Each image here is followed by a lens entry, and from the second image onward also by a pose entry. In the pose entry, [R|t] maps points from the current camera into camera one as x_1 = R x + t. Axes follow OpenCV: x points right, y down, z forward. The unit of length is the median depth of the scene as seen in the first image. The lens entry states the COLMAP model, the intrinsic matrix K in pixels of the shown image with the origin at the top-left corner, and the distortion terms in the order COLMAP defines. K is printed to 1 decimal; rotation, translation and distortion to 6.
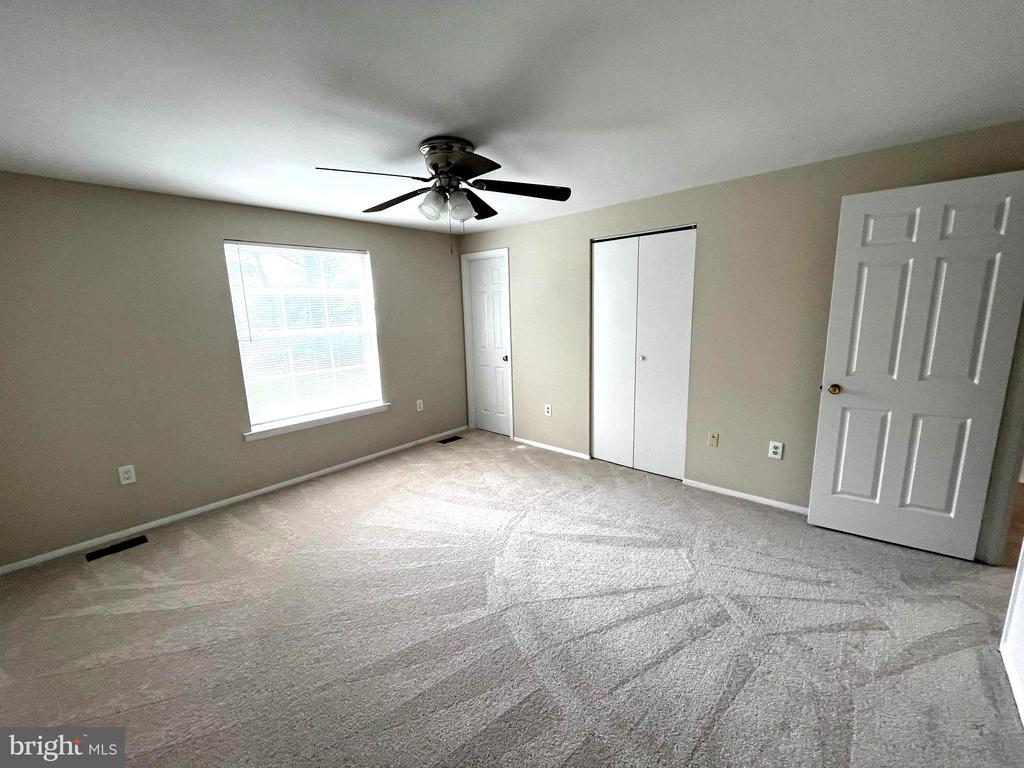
lens RADIAL K [[414.7, 0, 507.7], [0, 414.7, 384.7], [0, 0, 1]] dist [-0.003751, -0.000473]
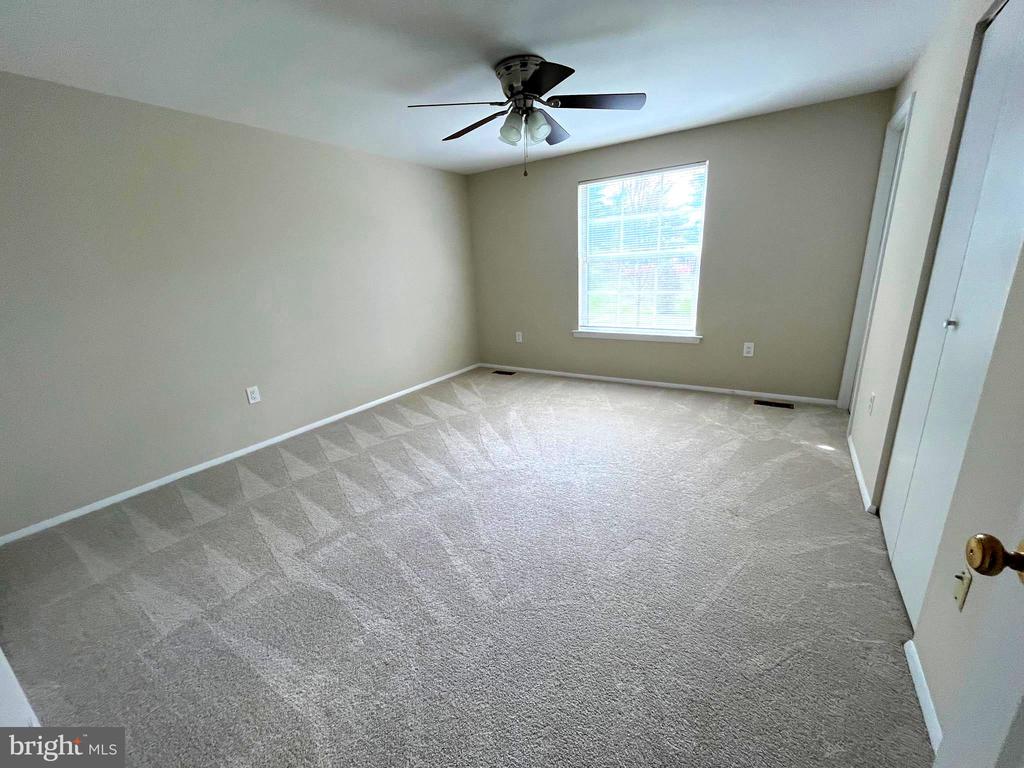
lens RADIAL K [[414.7, 0, 509.9], [0, 414.7, 385.6], [0, 0, 1]] dist [-0.003751, -0.000473]
pose [[0.167131, 0.306228, -0.937172, 0.618865], [-0.129067, 0.949157, 0.287127, -0.070110], [0.977450, 0.072971, 0.198157, 0.477813]]
